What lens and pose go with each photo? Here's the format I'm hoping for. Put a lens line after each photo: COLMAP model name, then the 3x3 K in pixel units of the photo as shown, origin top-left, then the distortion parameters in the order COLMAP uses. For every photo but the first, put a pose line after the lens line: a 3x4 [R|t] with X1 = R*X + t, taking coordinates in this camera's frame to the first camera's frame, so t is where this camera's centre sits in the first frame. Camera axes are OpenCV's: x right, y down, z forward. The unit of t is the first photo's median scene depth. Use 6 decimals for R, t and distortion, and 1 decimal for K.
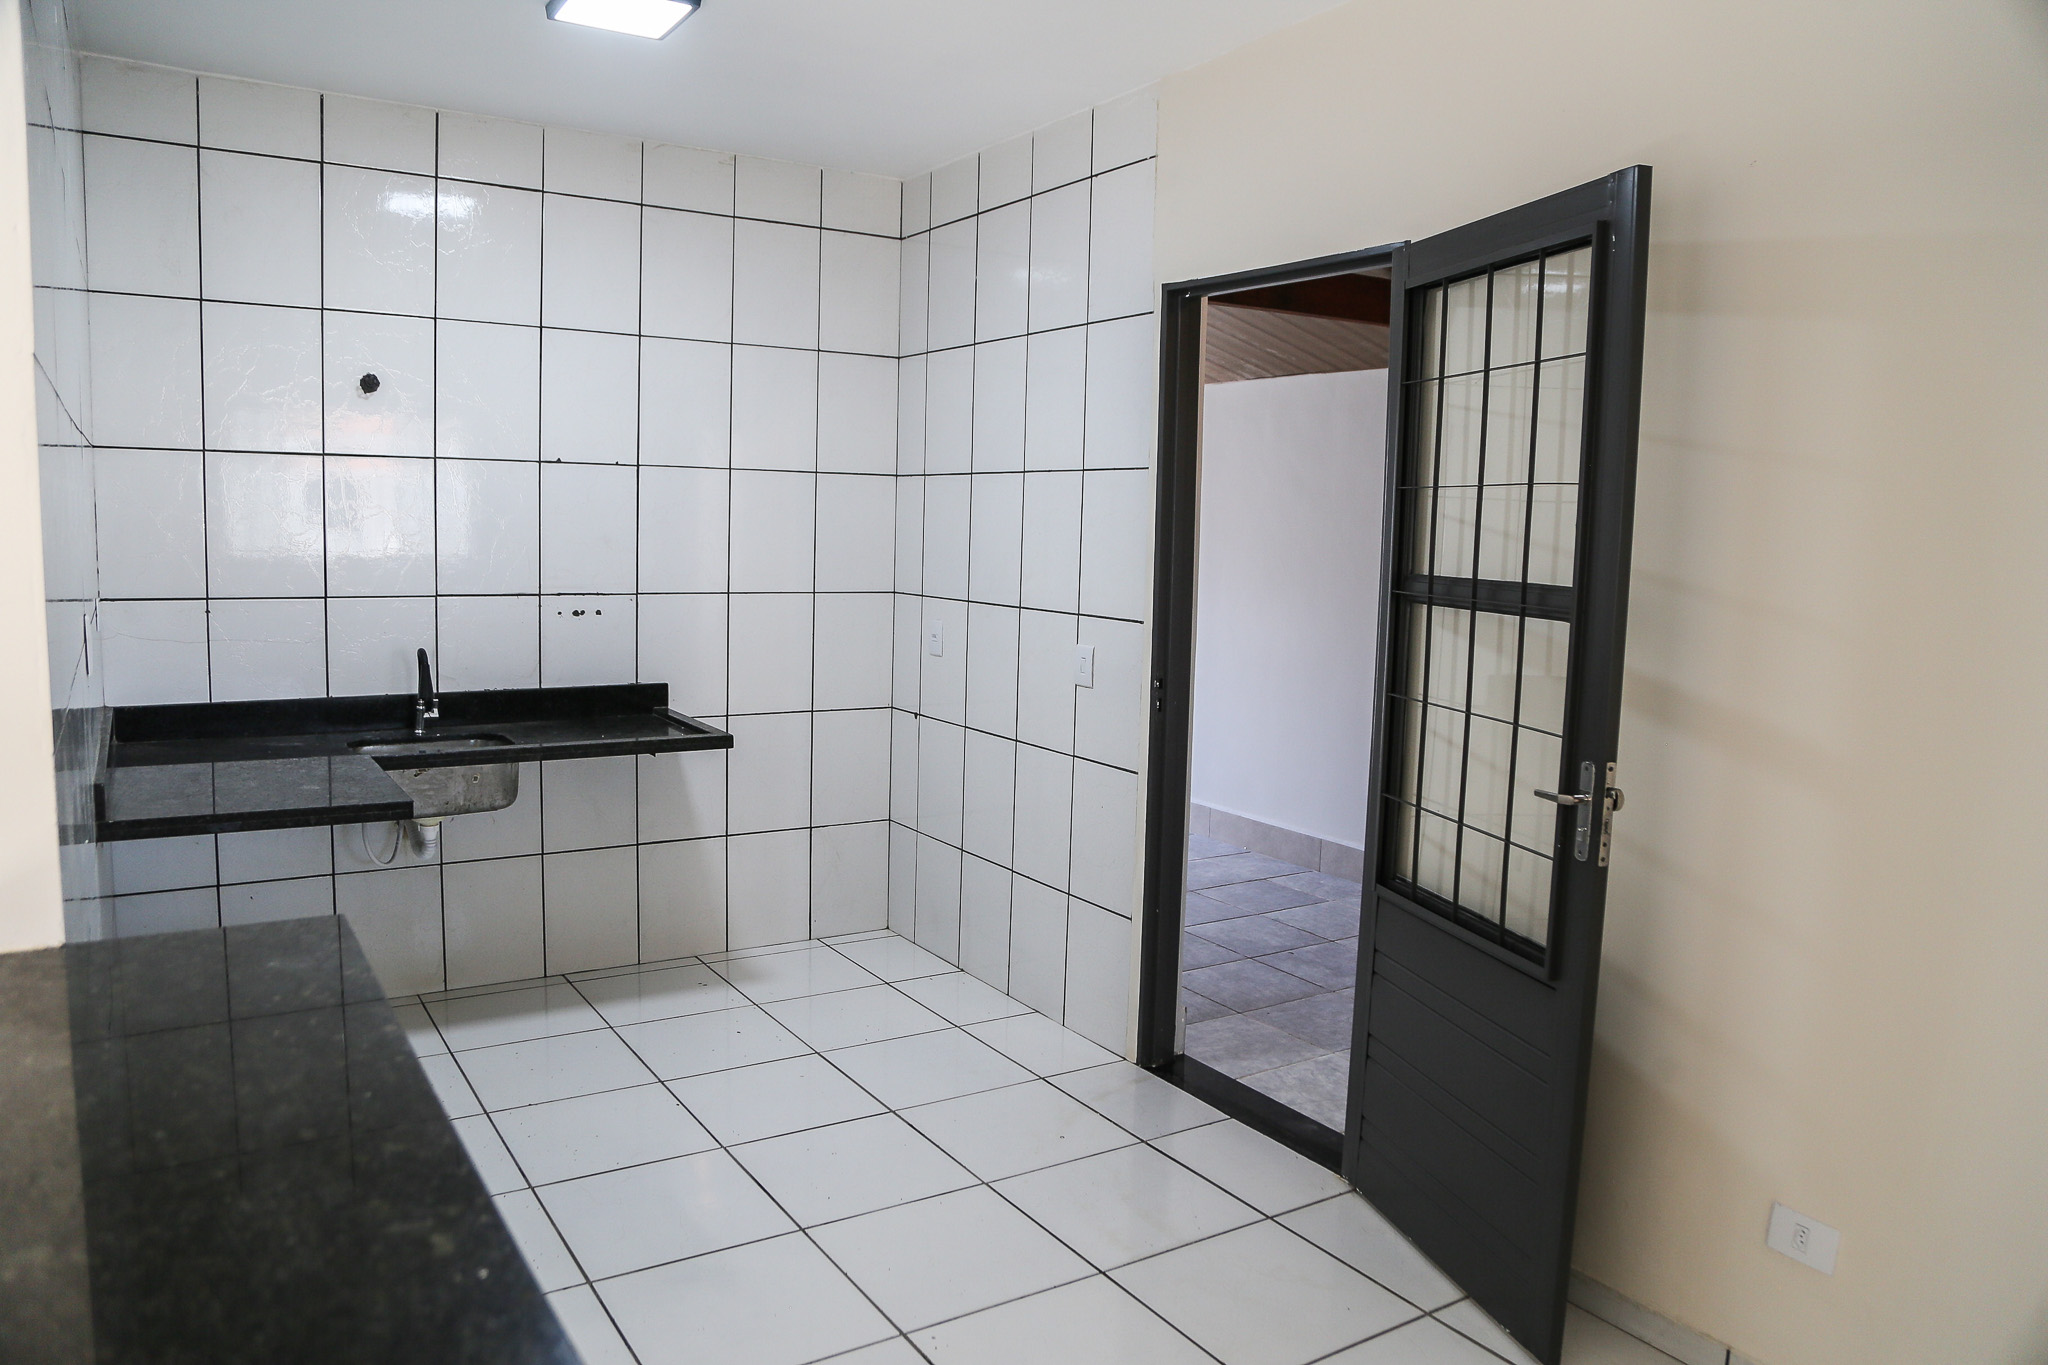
lens RADIAL K [[1429.7, 0, 1024.0], [0, 1429.7, 682.5], [0, 0, 1]] dist [-0.112424, 0.057763]
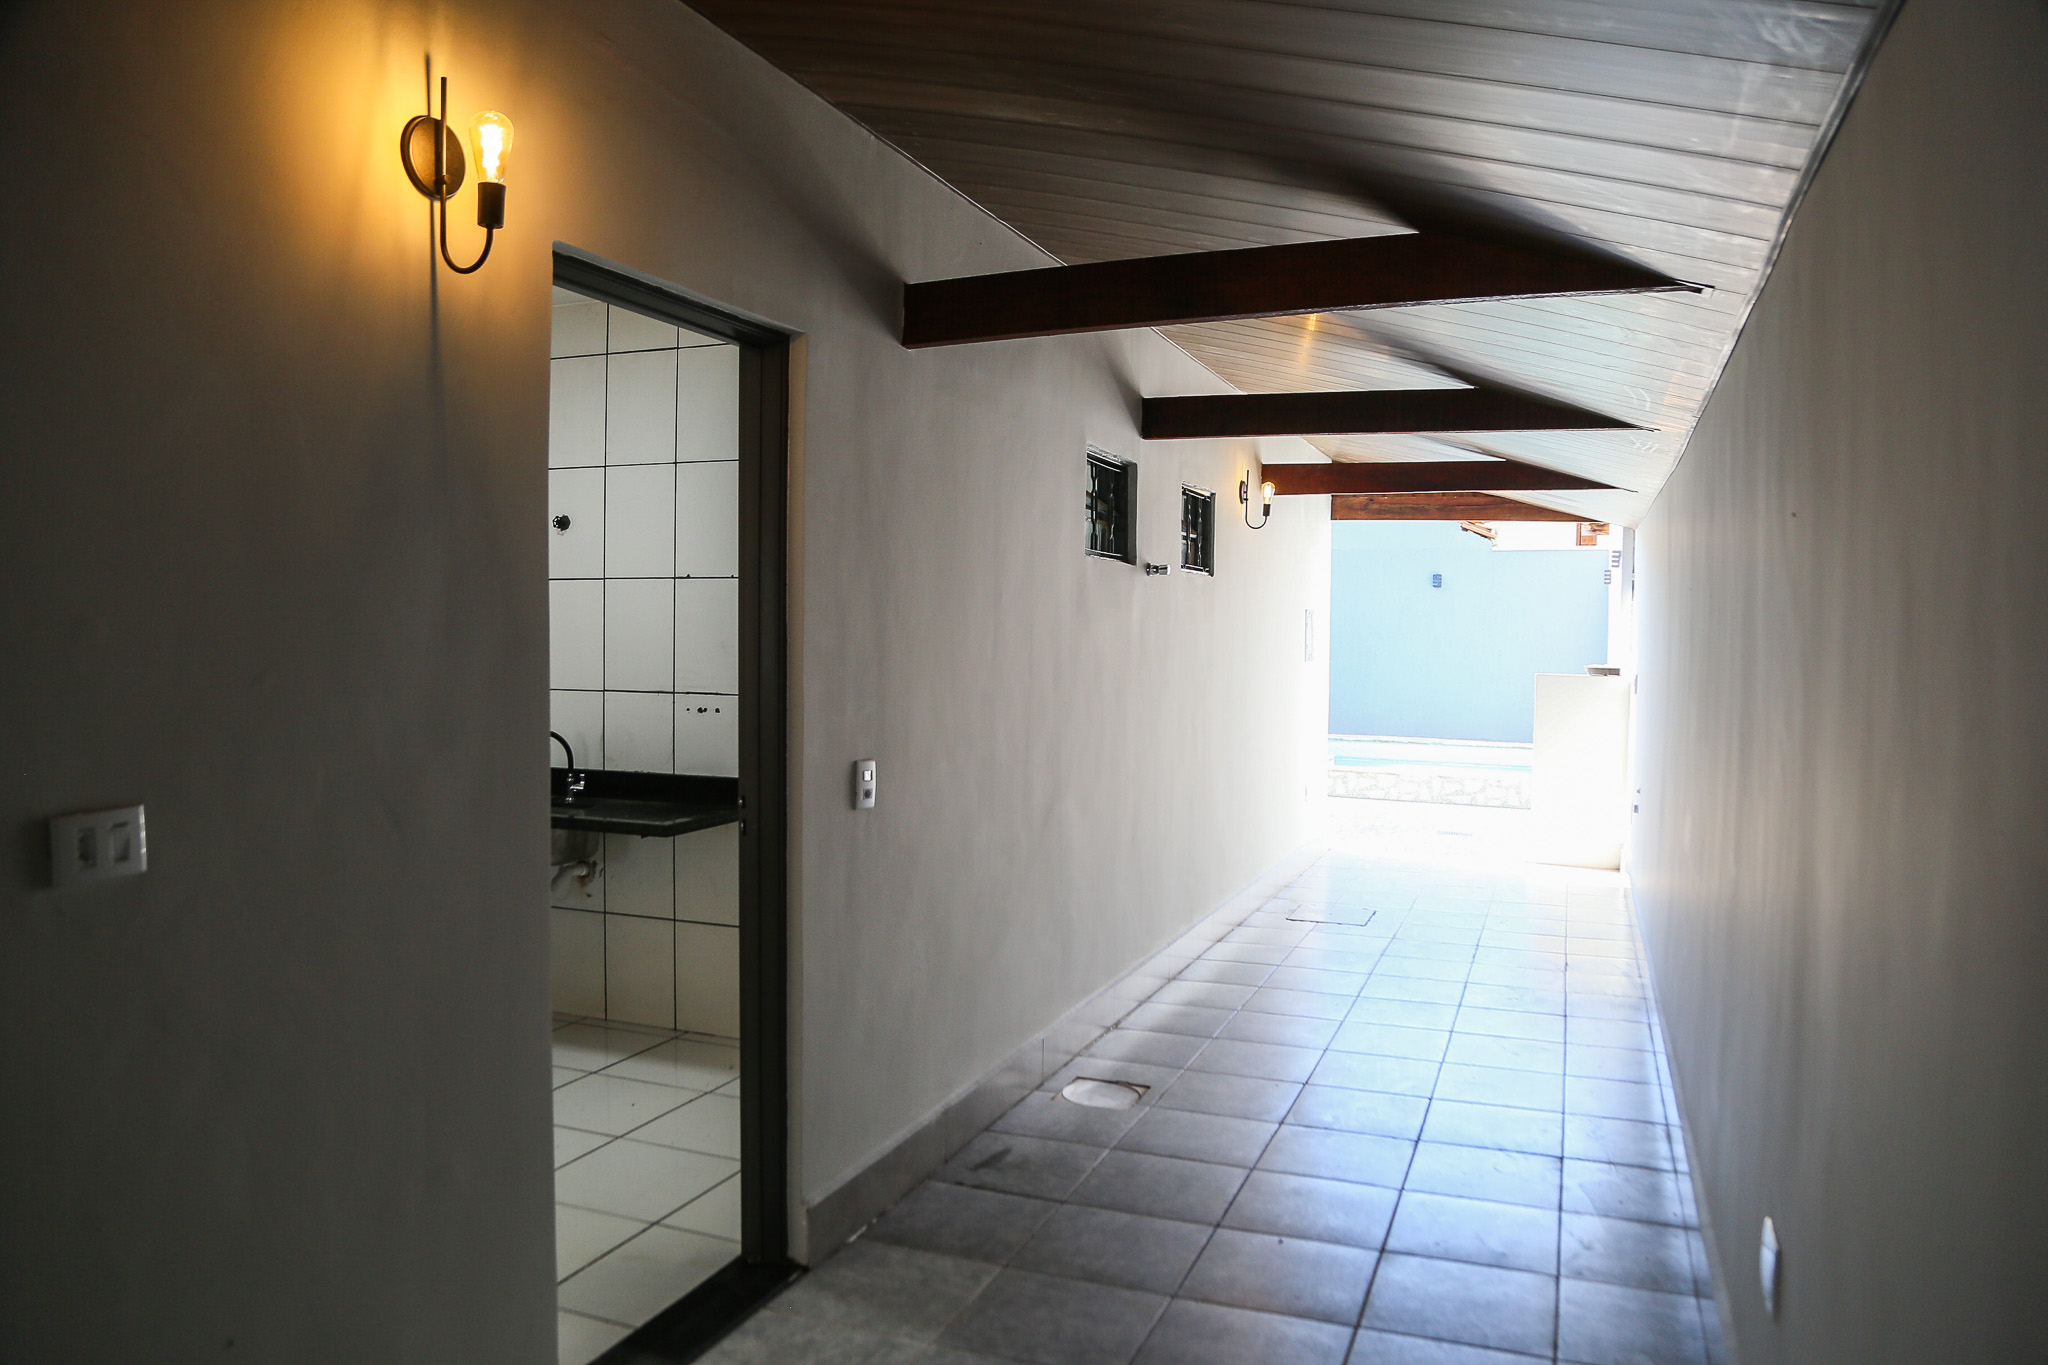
lens RADIAL K [[1429.7, 0, 1024.0], [0, 1429.7, 682.5], [0, 0, 1]] dist [-0.112424, 0.057763]
pose [[0.597102, 0.015213, -0.802021, 0.775873], [-0.084221, 0.995483, -0.043819, -0.044846], [0.797732, 0.093711, 0.595686, 0.549522]]
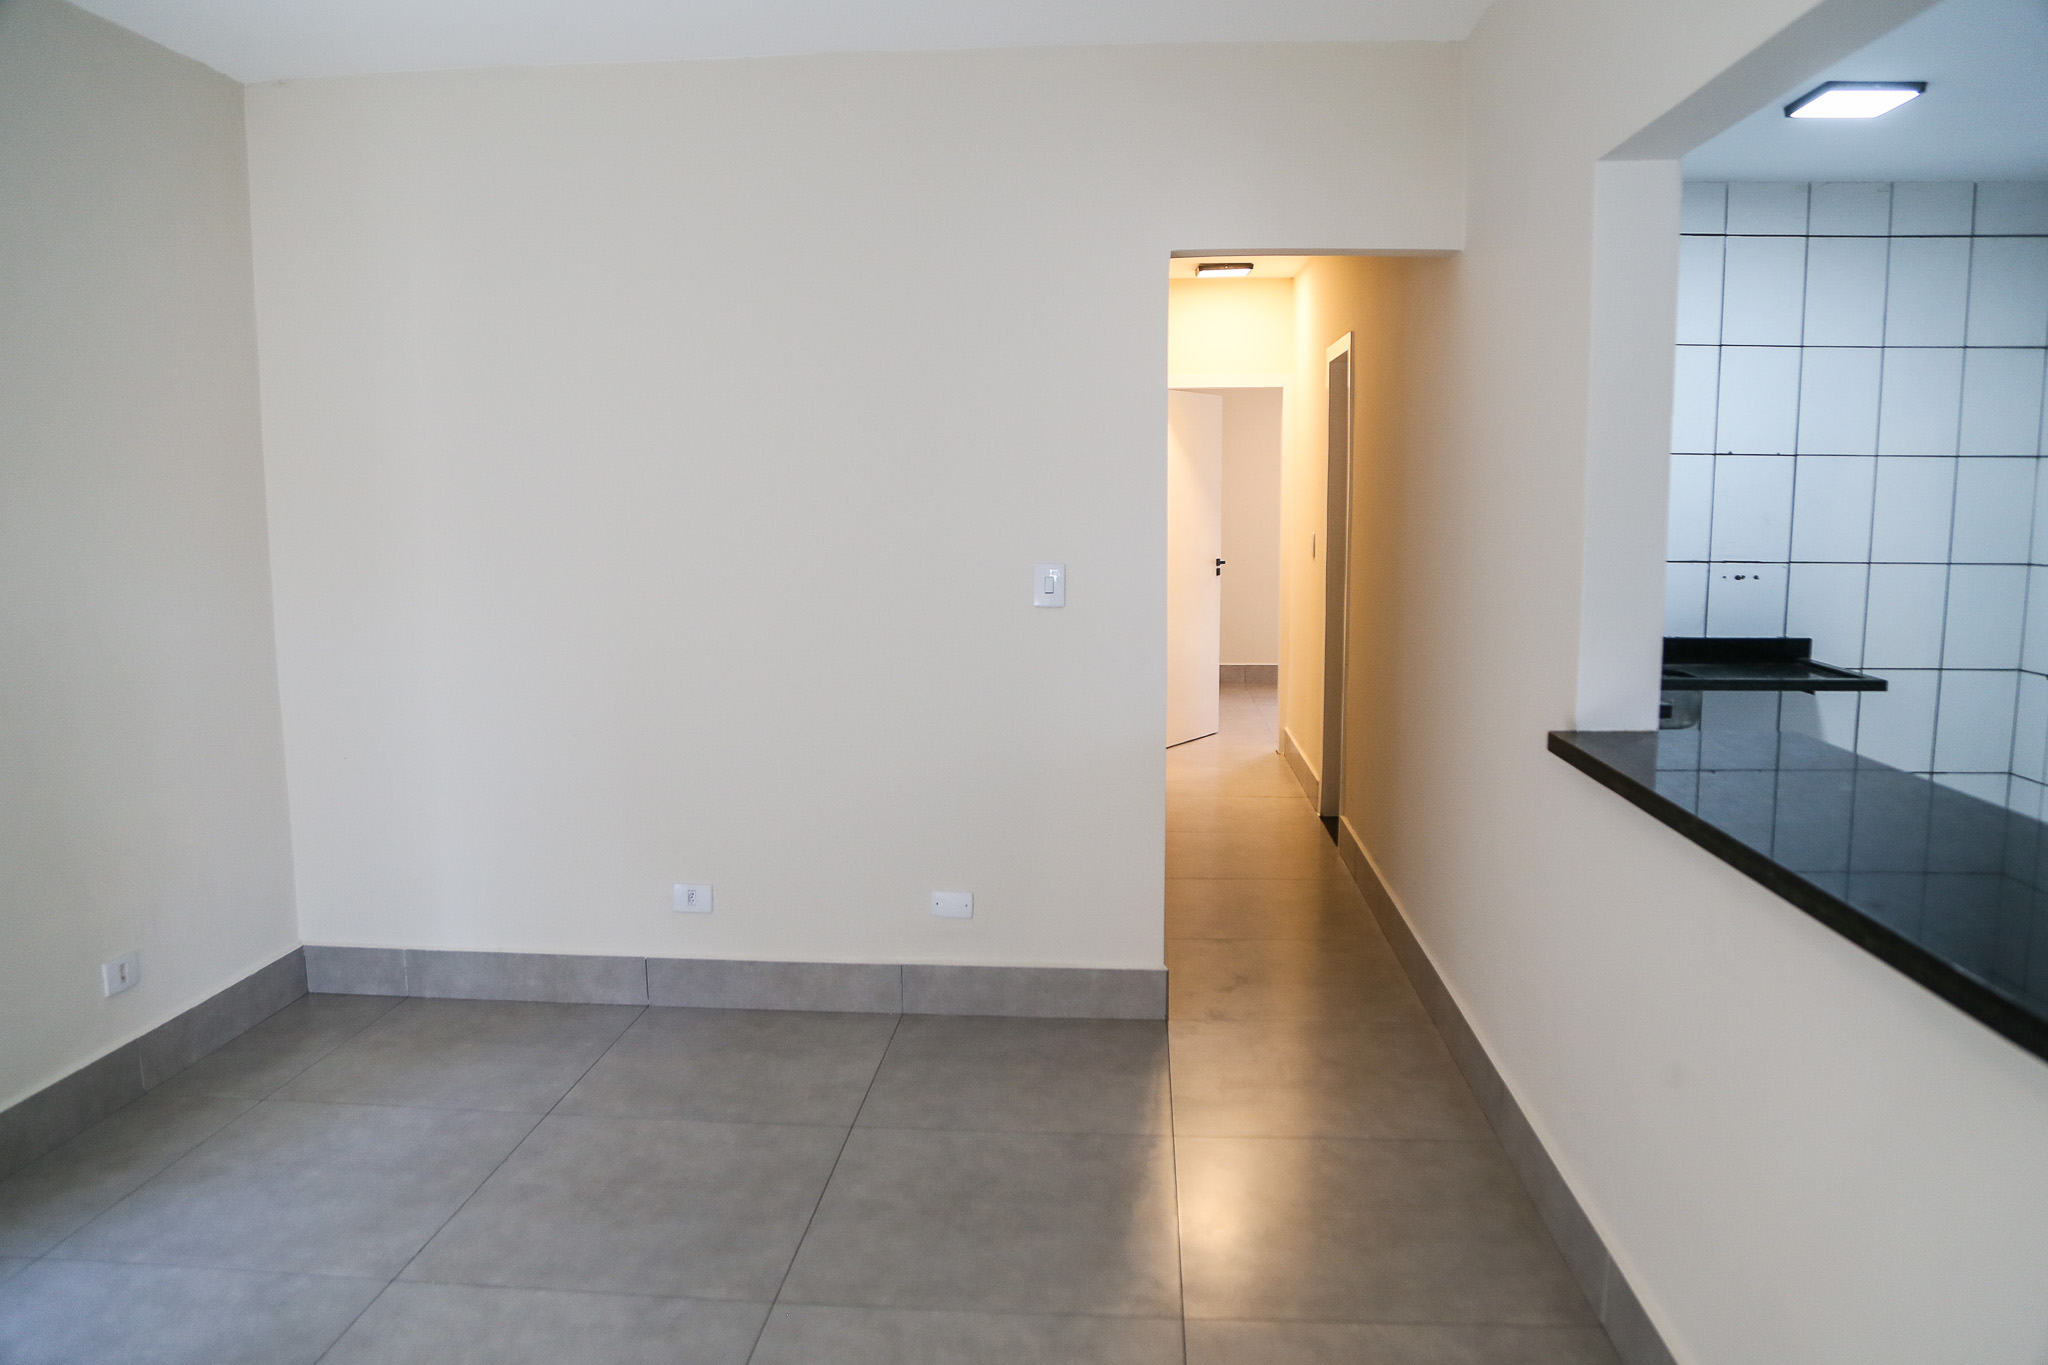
lens RADIAL K [[1429.7, 0, 1024.0], [0, 1429.7, 682.5], [0, 0, 1]] dist [-0.112424, 0.057763]
pose [[0.804408, 0.046989, -0.592215, -0.099709], [-0.041253, 0.998879, 0.023221, 0.040689], [0.592643, 0.005751, 0.805445, -0.347327]]
